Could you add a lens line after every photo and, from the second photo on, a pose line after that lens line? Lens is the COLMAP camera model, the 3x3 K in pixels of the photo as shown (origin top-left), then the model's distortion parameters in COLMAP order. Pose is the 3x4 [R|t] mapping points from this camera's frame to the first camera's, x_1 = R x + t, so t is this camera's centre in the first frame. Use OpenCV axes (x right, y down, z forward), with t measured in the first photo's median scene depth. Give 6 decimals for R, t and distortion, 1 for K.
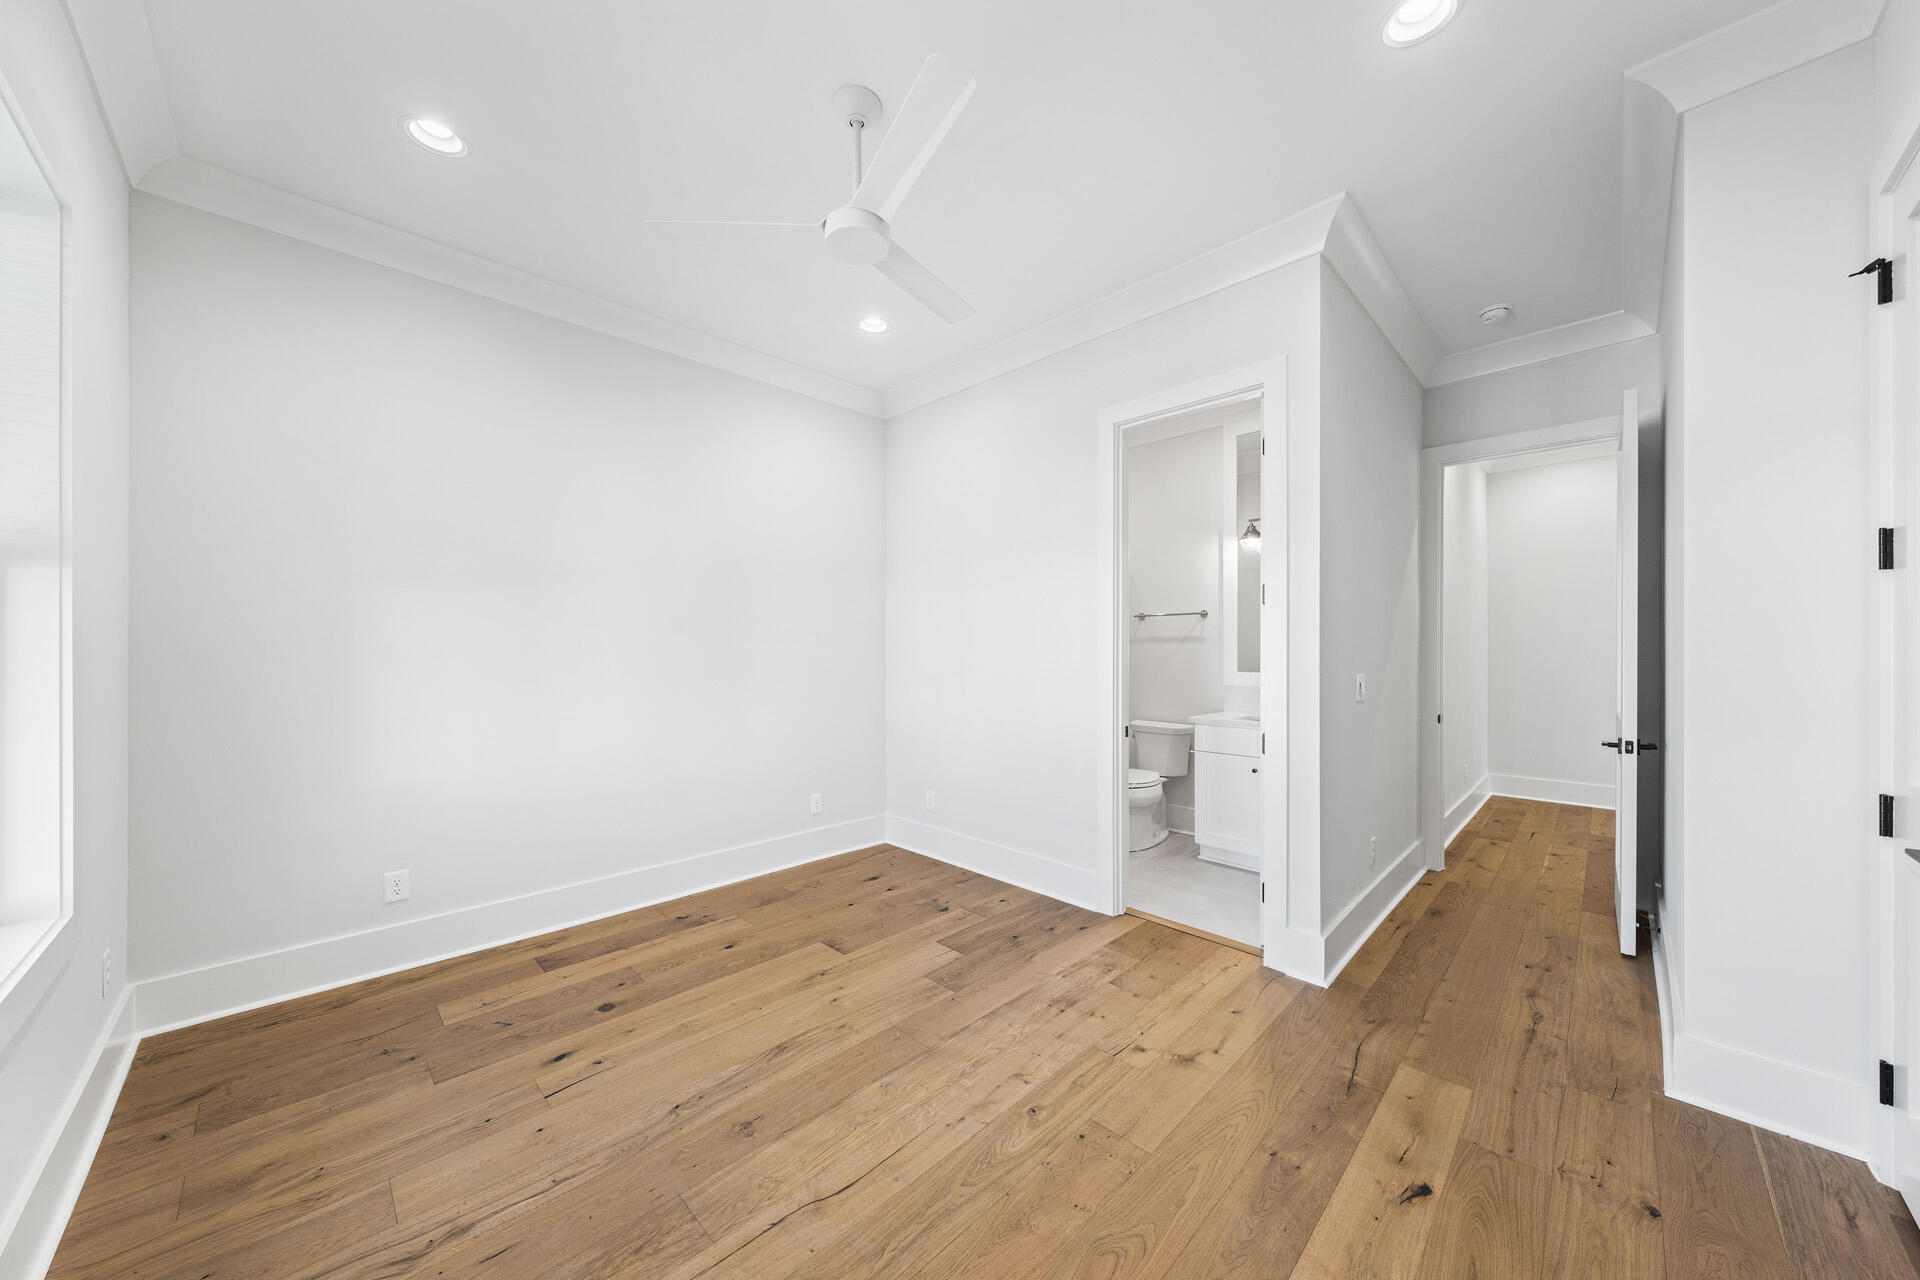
lens RADIAL K [[672.3, 0, 968.4], [0, 672.3, 648.5], [0, 0, 1]] dist [0.000678, 0.000094]
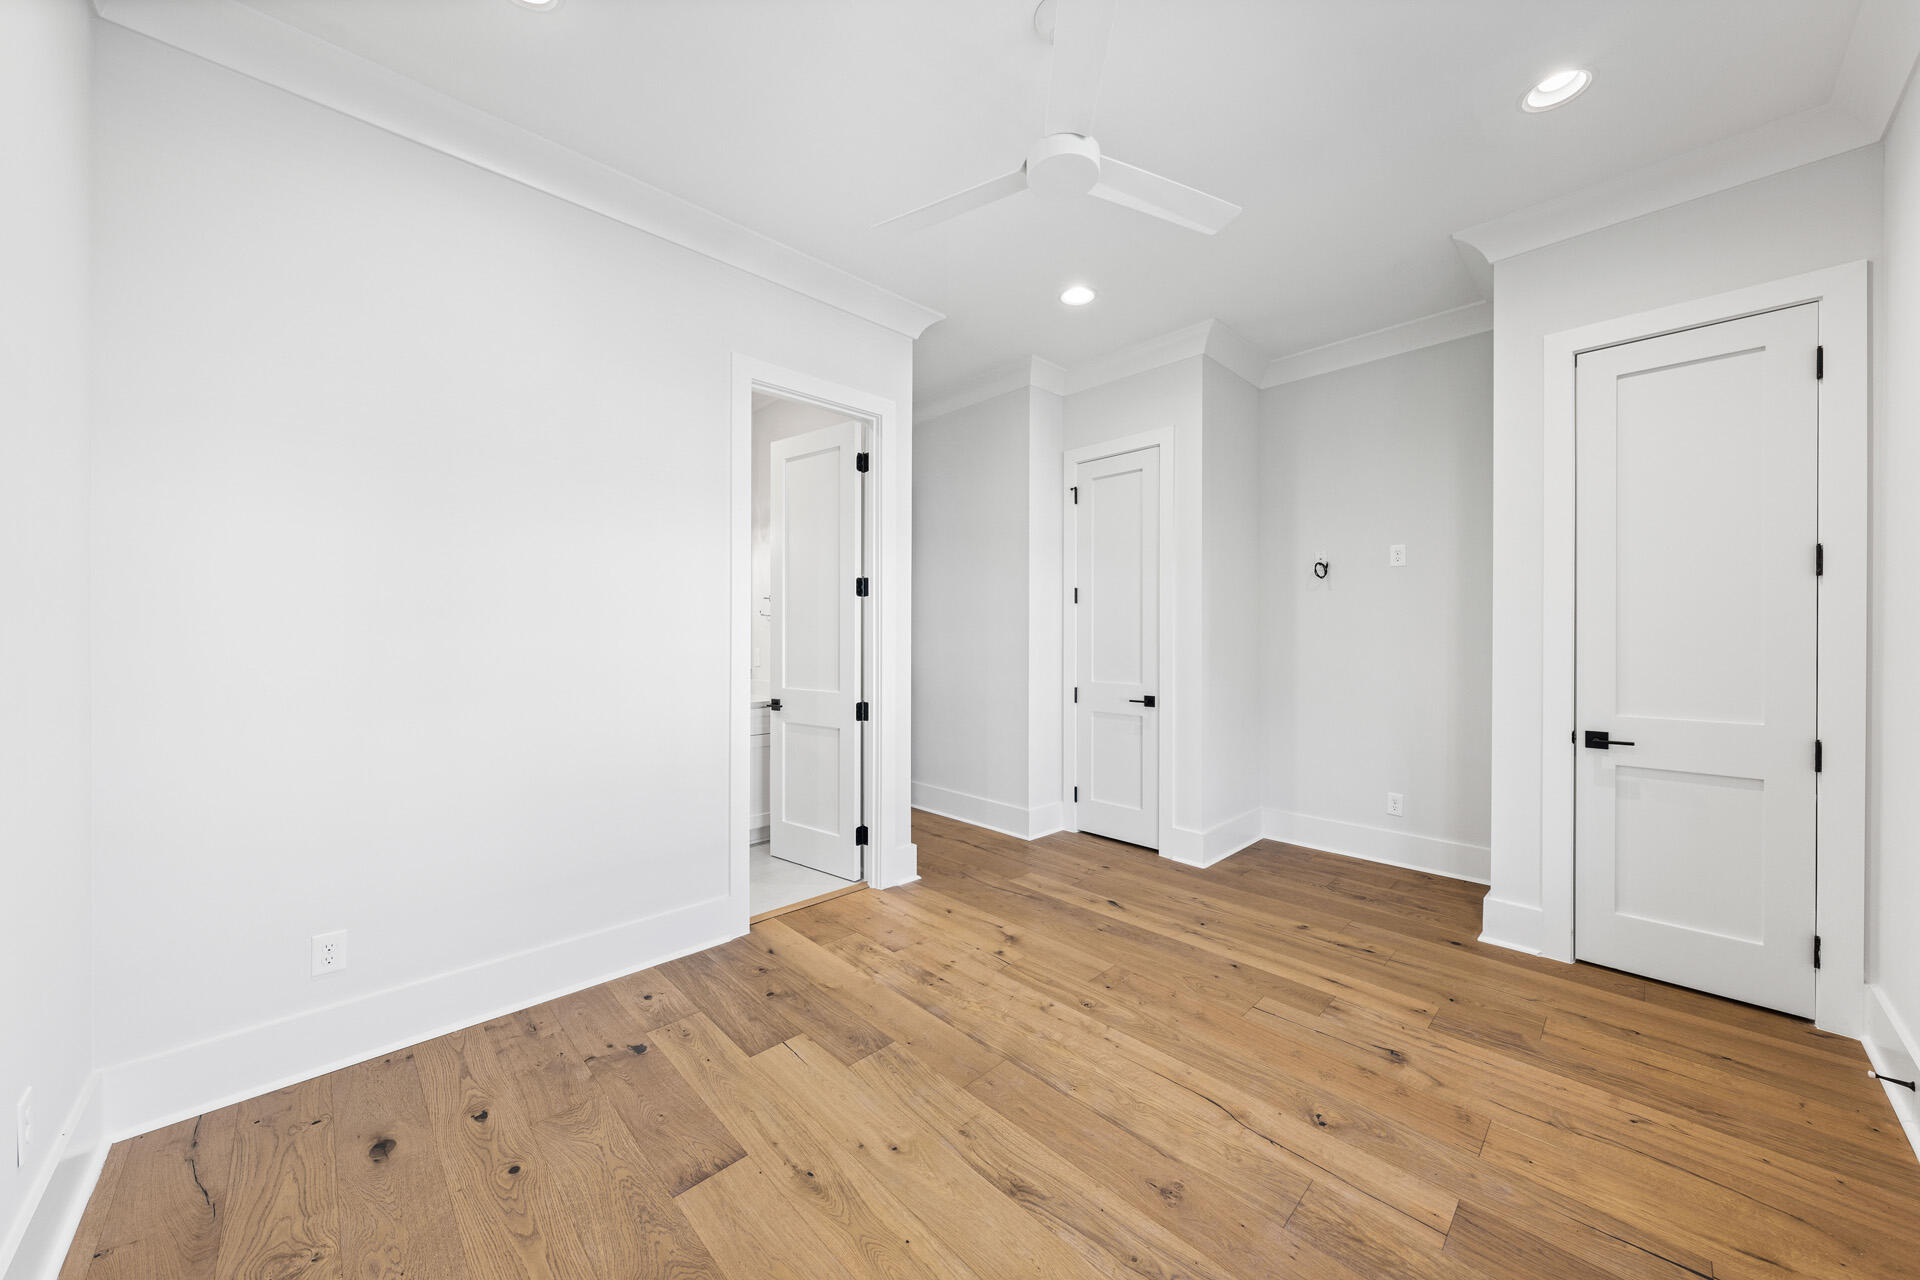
lens RADIAL K [[672.3, 0, 967.3], [0, 672.3, 636.7], [0, 0, 1]] dist [0.000678, 0.000094]
pose [[0.016987, -0.005094, 0.999843, -0.902629], [-0.002790, 0.999983, 0.005142, 0.002383], [-0.999852, -0.002877, 0.016973, 0.947756]]
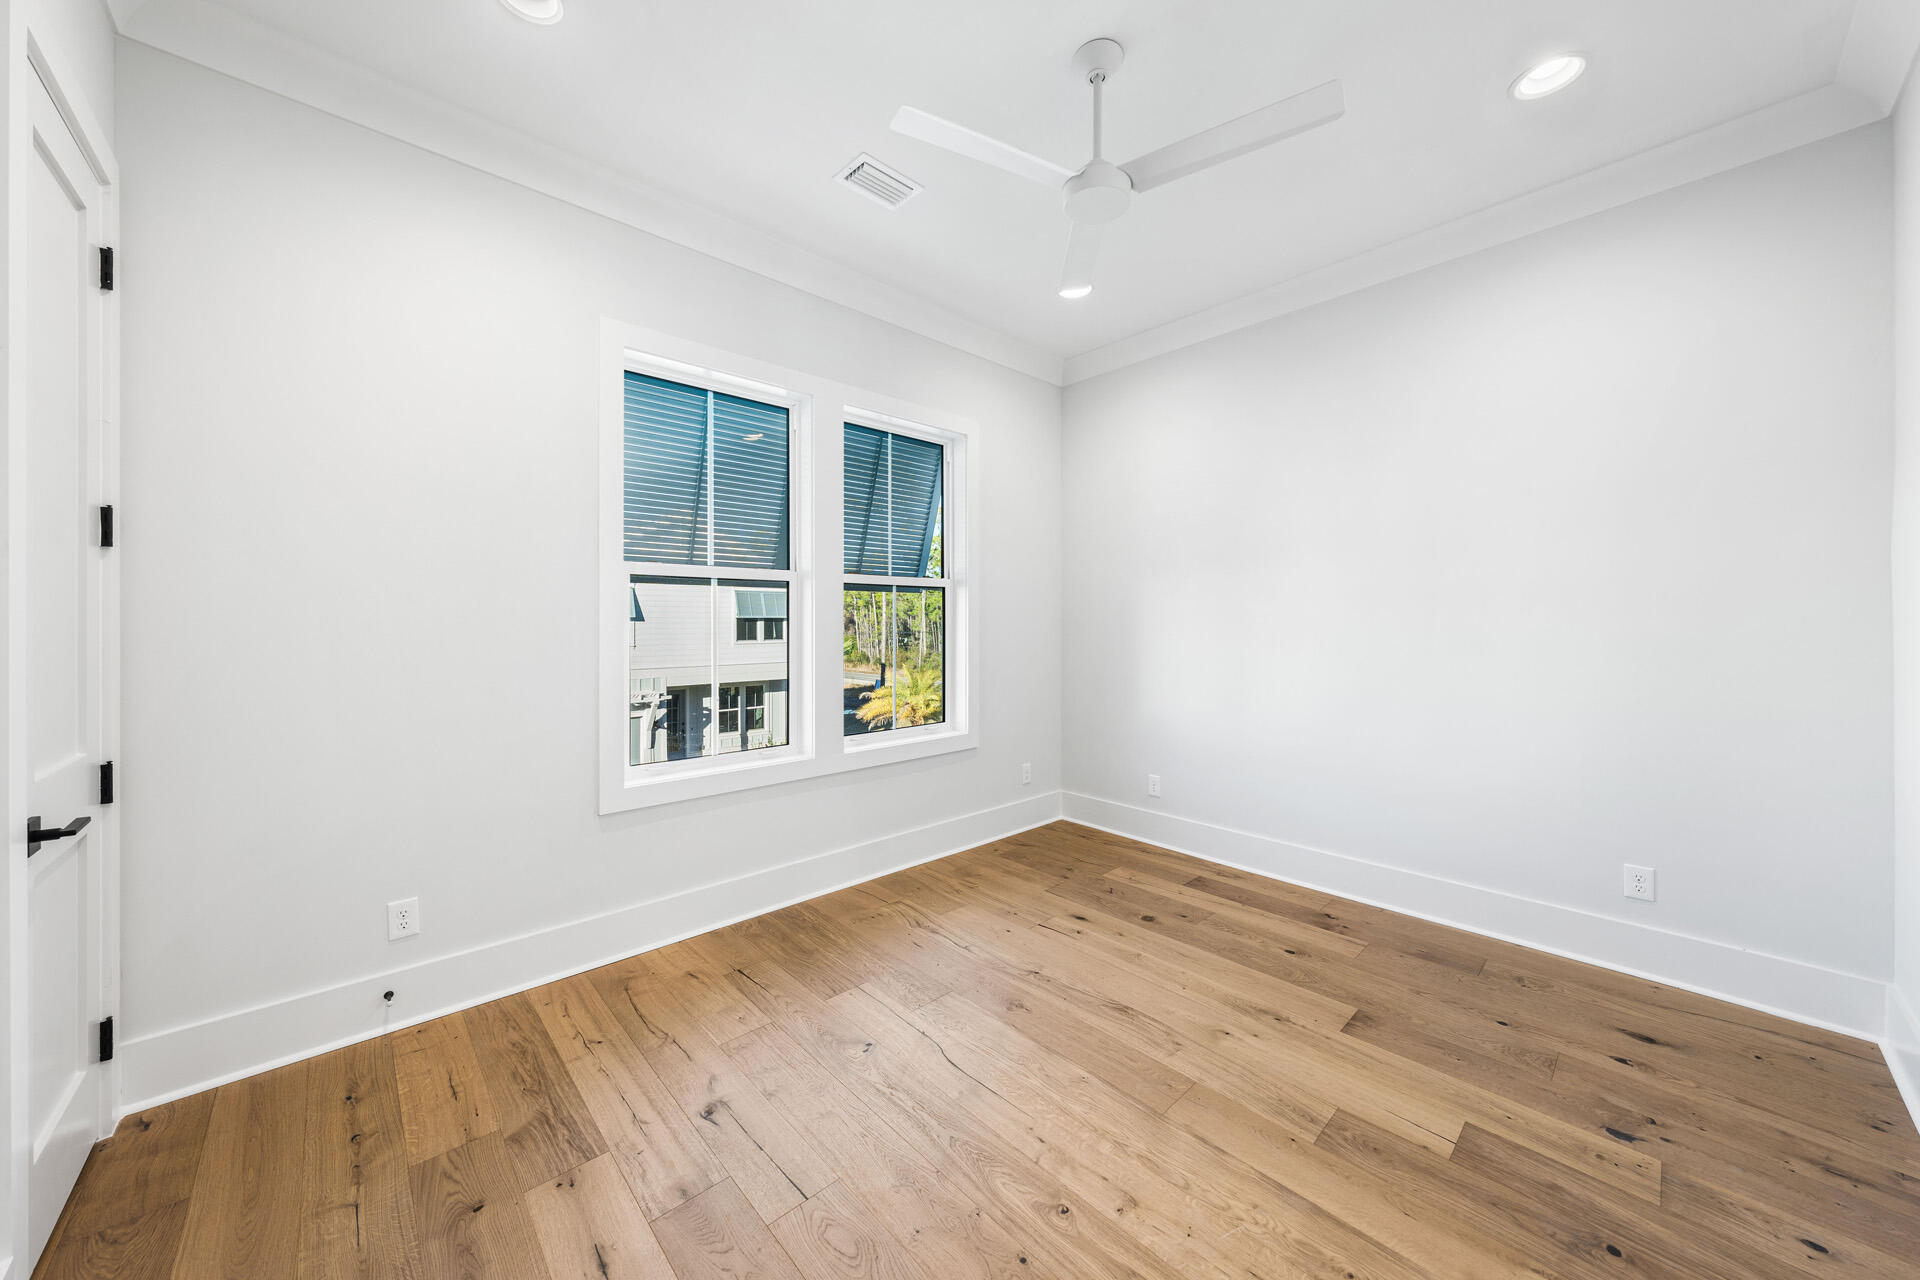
lens RADIAL K [[672.3, 0, 937.2], [0, 672.3, 614.4], [0, 0, 1]] dist [0.000678, 0.000094]
pose [[-0.070636, -0.008448, -0.997466, 0.710111], [0.001927, 0.999961, -0.008606, -0.004547], [0.997500, -0.002530, -0.070617, 0.717230]]
